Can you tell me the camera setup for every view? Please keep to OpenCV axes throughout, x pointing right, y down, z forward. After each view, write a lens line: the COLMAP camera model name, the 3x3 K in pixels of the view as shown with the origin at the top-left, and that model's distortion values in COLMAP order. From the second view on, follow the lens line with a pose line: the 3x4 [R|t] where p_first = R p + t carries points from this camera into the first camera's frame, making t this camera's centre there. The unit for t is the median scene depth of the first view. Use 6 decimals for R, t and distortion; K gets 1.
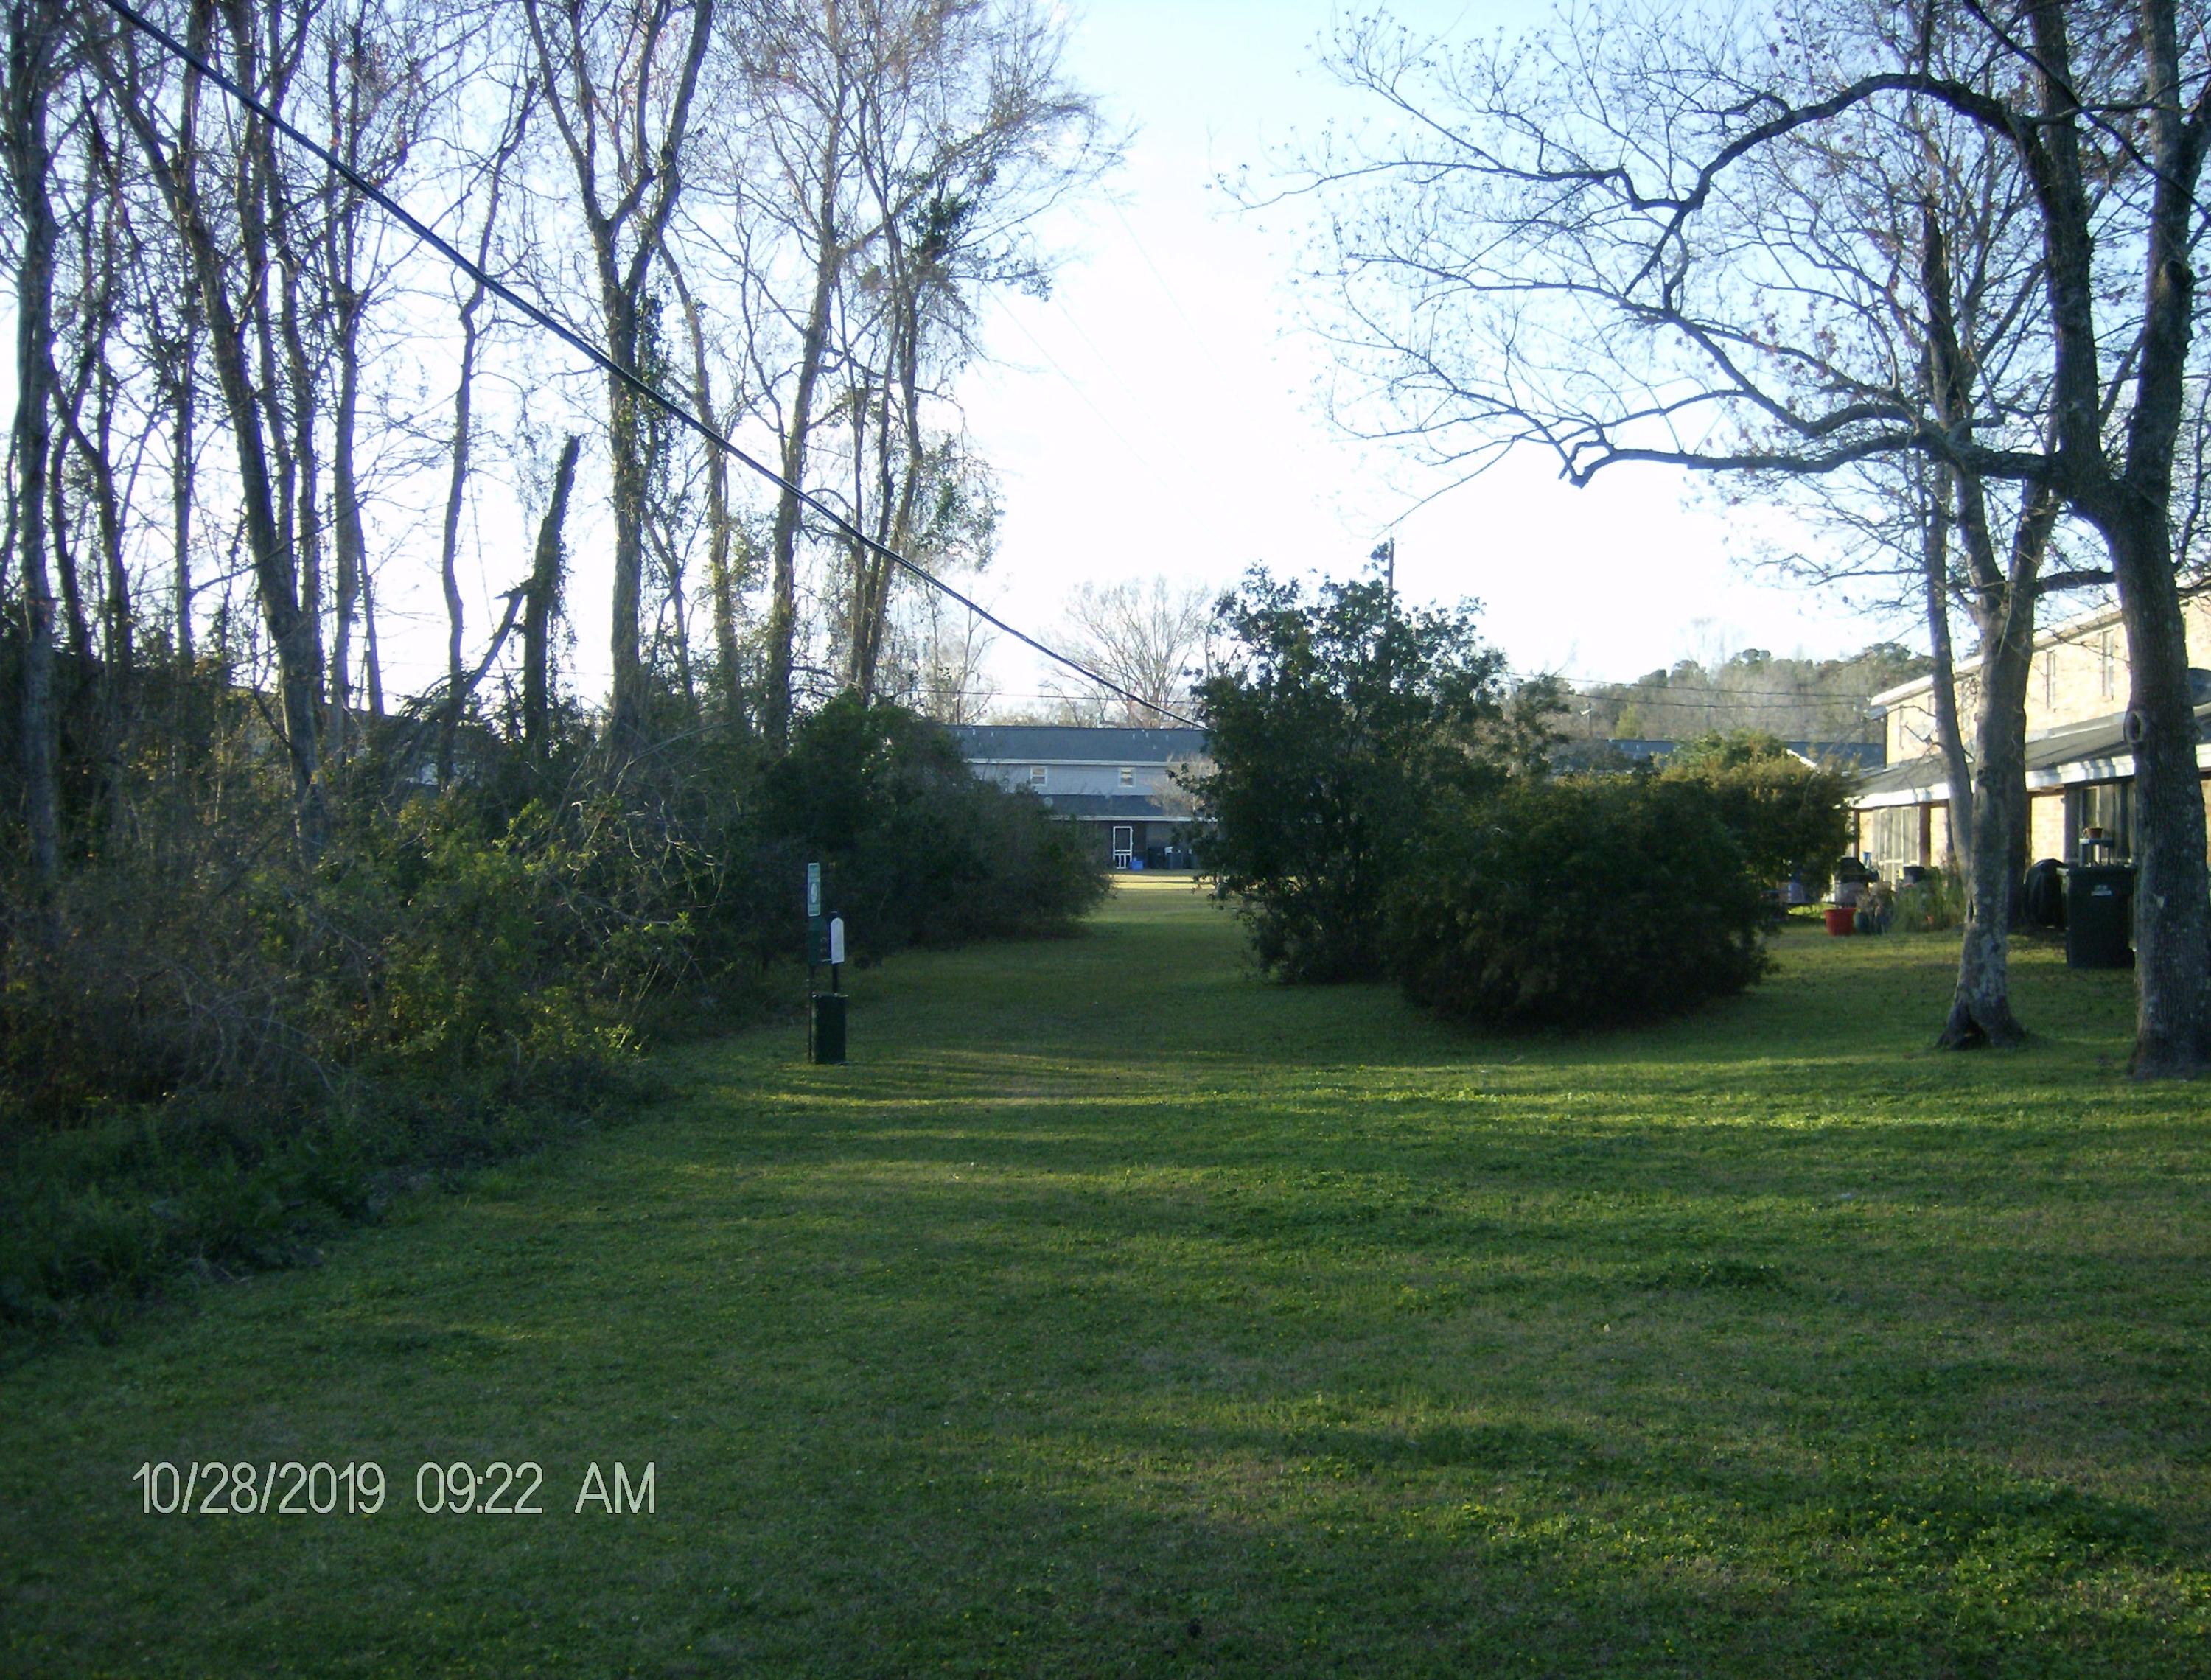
lens RADIAL K [[2431.4, 0, 1105.5], [0, 2431.4, 840.0], [0, 0, 1]] dist [-0.195005, 0.156316]
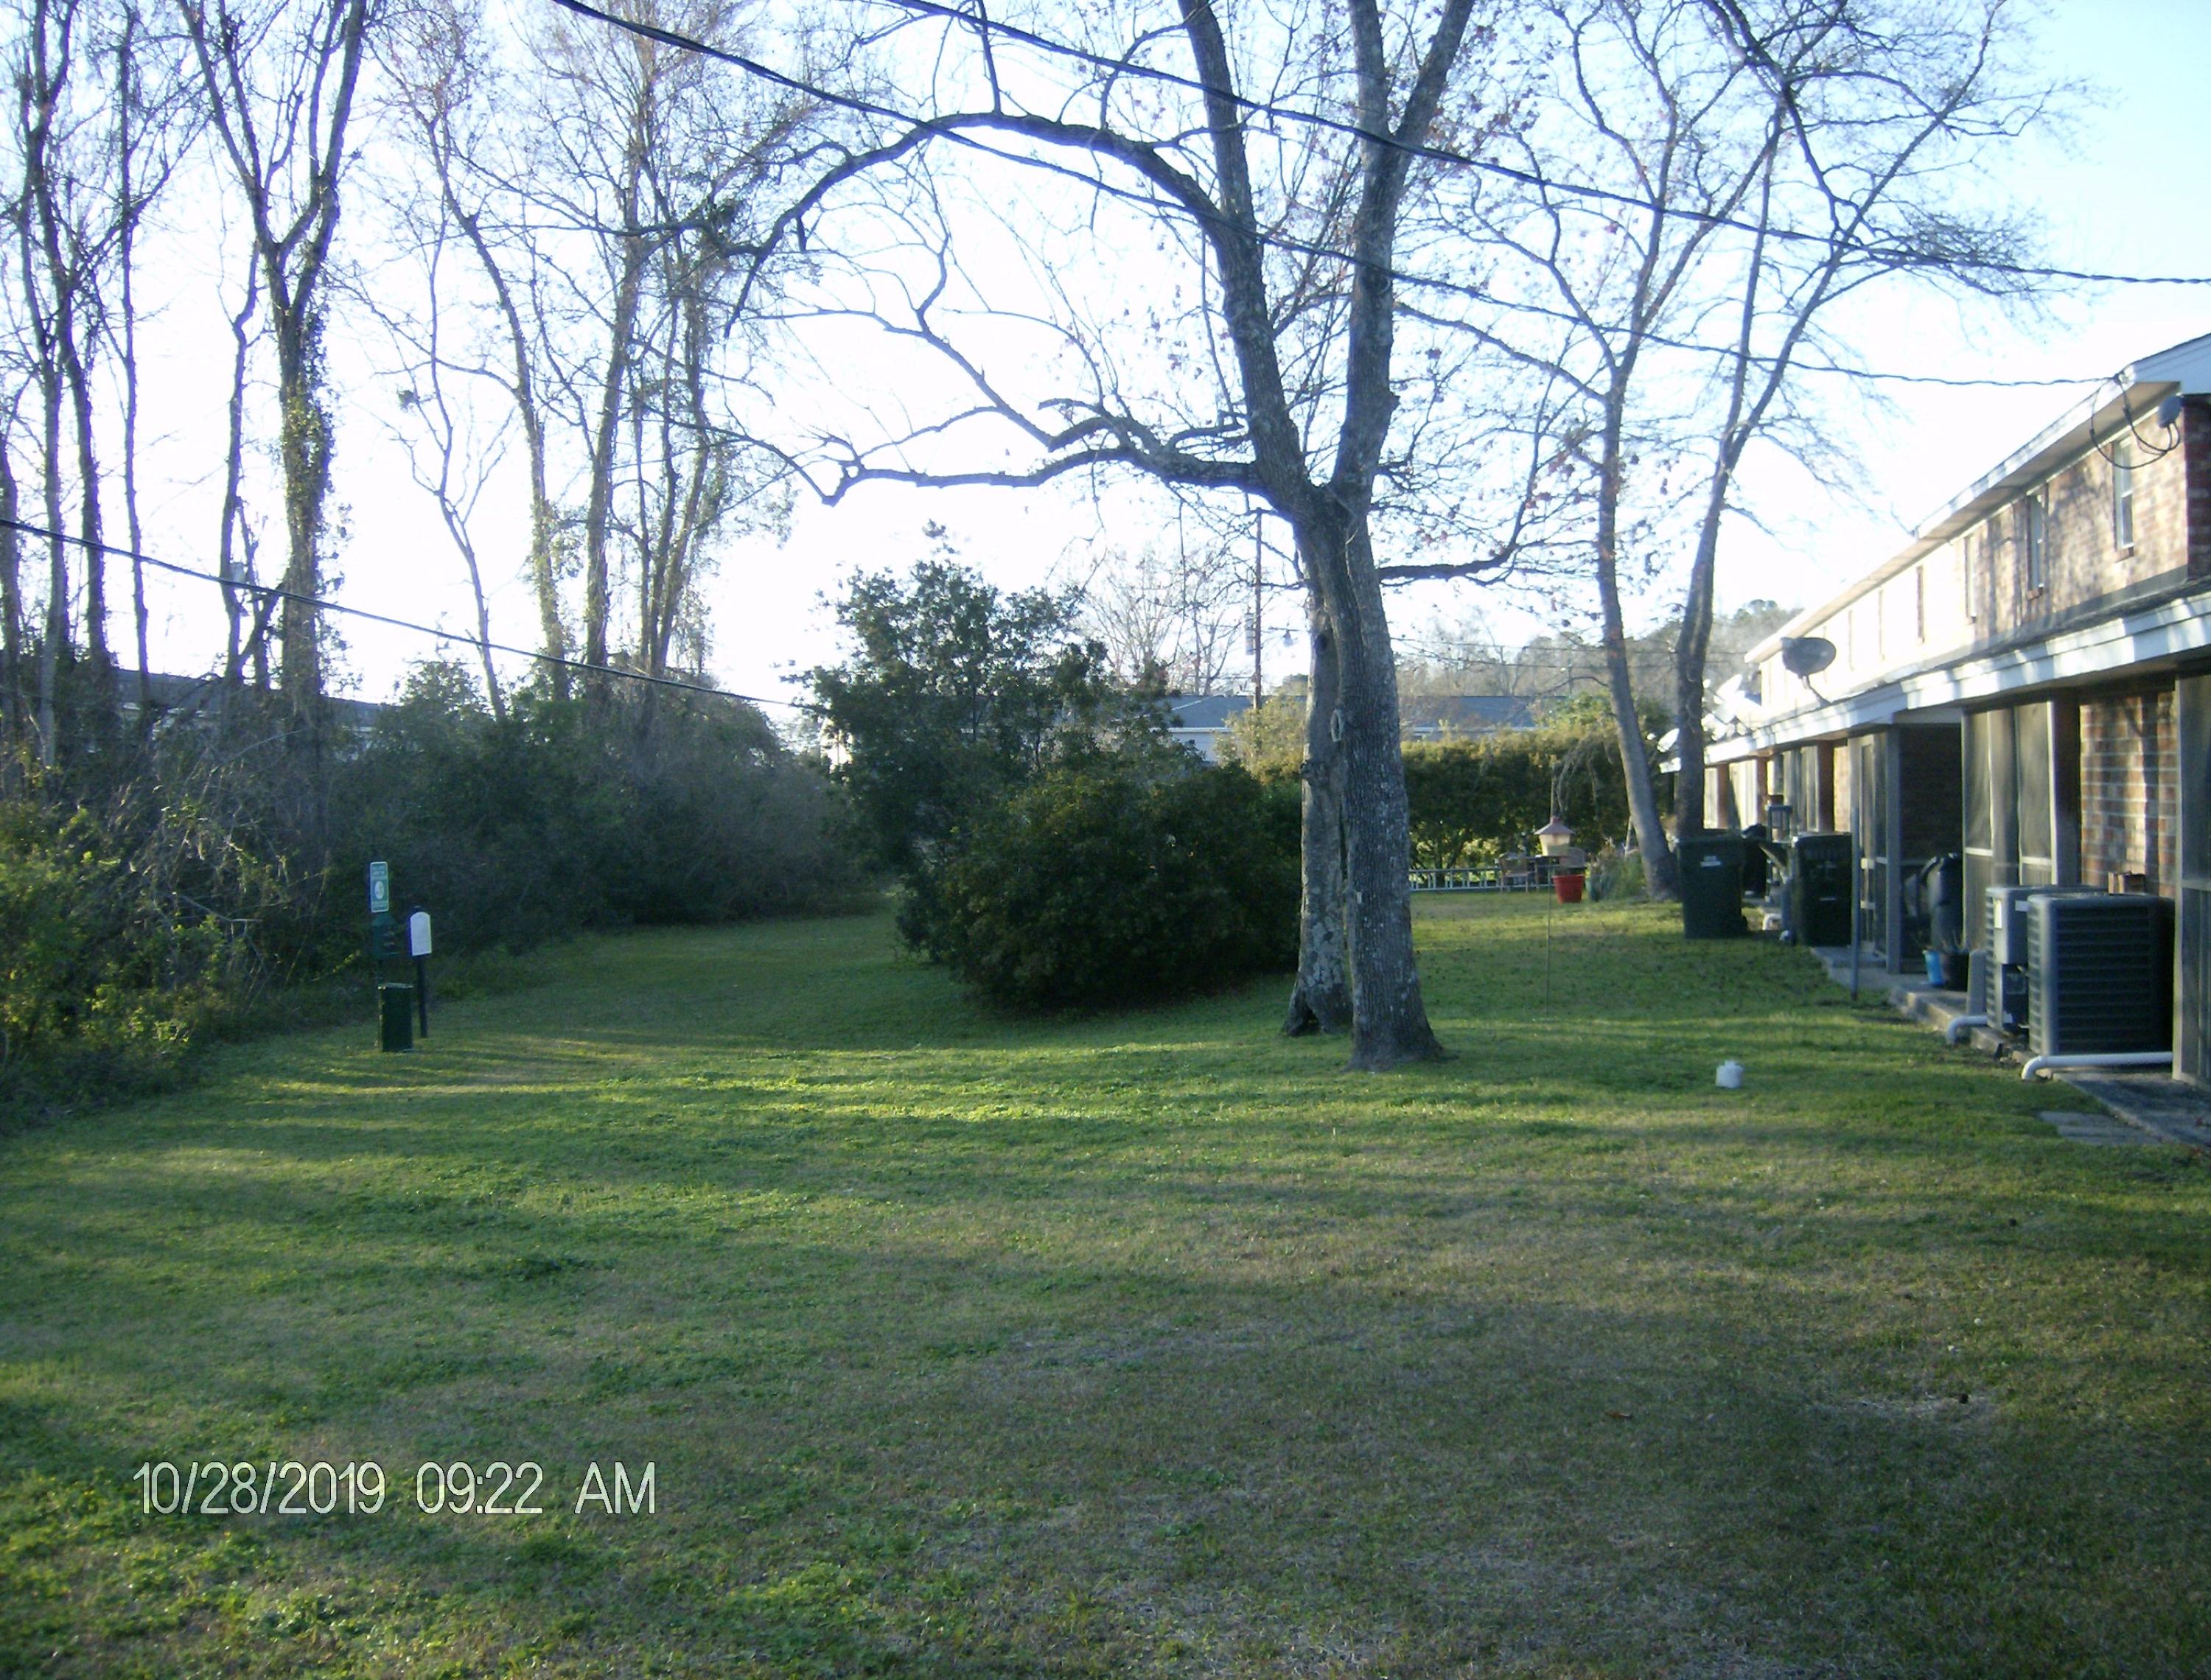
lens RADIAL K [[2431.4, 0, 1105.5], [0, 2431.4, 840.0], [0, 0, 1]] dist [-0.195005, 0.156316]
pose [[0.999485, -0.018724, -0.026068, 0.185493], [0.019152, 0.999684, 0.016271, -0.008935], [0.025755, -0.016762, 0.999528, -0.028475]]
